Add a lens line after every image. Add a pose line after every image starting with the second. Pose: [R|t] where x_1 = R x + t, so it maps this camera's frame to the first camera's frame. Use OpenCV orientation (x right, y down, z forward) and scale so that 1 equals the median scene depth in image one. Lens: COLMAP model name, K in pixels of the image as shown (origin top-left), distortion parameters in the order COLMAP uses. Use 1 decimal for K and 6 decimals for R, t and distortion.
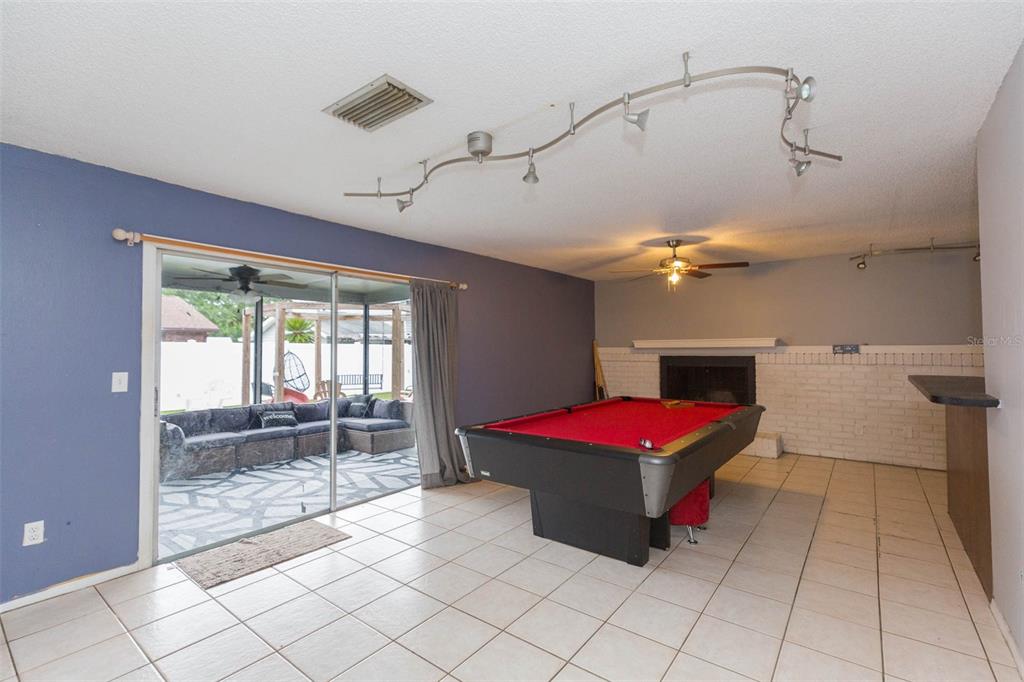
lens RADIAL K [[455.3, 0, 512.0], [0, 455.3, 341.0], [0, 0, 1]] dist [0.000496, -0.000003]
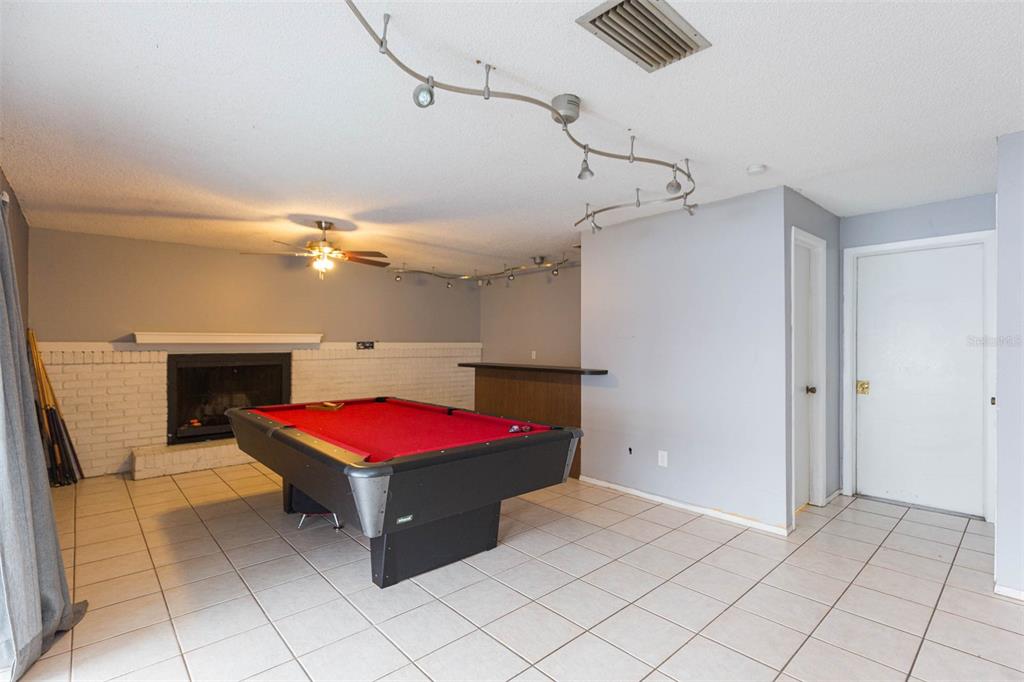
lens RADIAL K [[483.5, 0, 512.0], [0, 483.5, 341.0], [0, 0, 1]] dist [-0.001328, -0.000138]
pose [[0.176929, 0.010698, 0.984166, -0.429506], [-0.015829, 0.999843, -0.008023, 0.010566], [-0.984096, -0.014159, 0.177070, 0.396834]]
